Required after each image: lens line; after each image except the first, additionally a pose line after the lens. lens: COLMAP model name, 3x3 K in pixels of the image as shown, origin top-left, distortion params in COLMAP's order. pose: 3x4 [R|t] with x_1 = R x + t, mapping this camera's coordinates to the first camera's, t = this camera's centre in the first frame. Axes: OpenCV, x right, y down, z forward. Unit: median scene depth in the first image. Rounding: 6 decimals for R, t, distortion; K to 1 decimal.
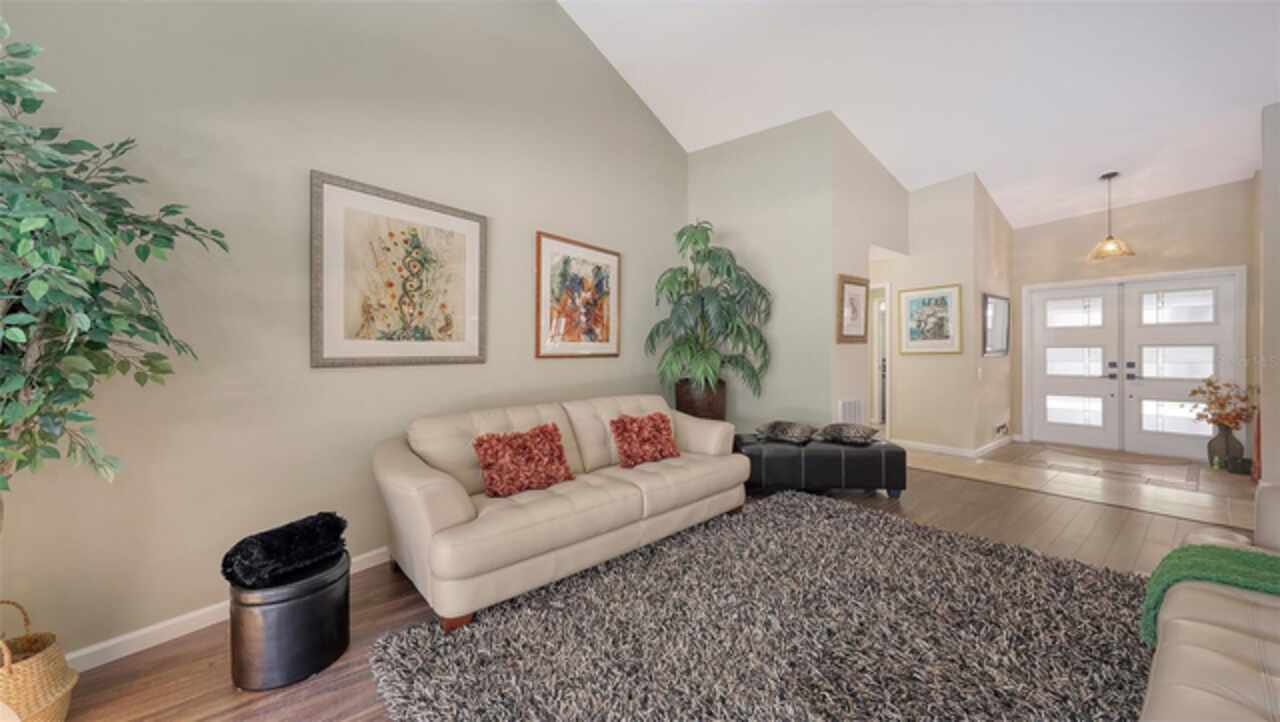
lens RADIAL K [[455.0, 0, 638.9], [0, 455.0, 354.4], [0, 0, 1]] dist [-0.000929, 0.000025]
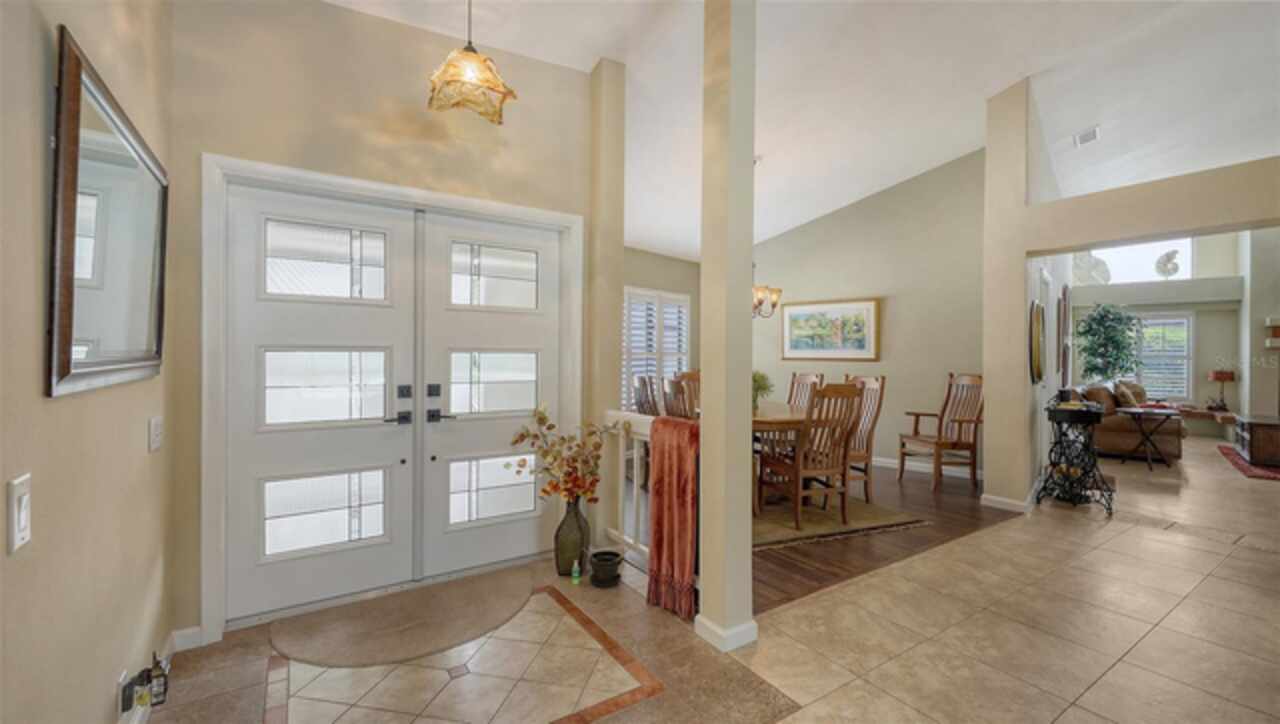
lens RADIAL K [[522.9, 0, 635.3], [0, 522.9, 360.2], [0, 0, 1]] dist [-0.001345, 0.000199]
pose [[0.098779, 0.002001, 0.995107, 0.559753], [-0.001881, 0.999997, -0.001824, -0.007159], [-0.995108, -0.001692, 0.098782, 0.727377]]
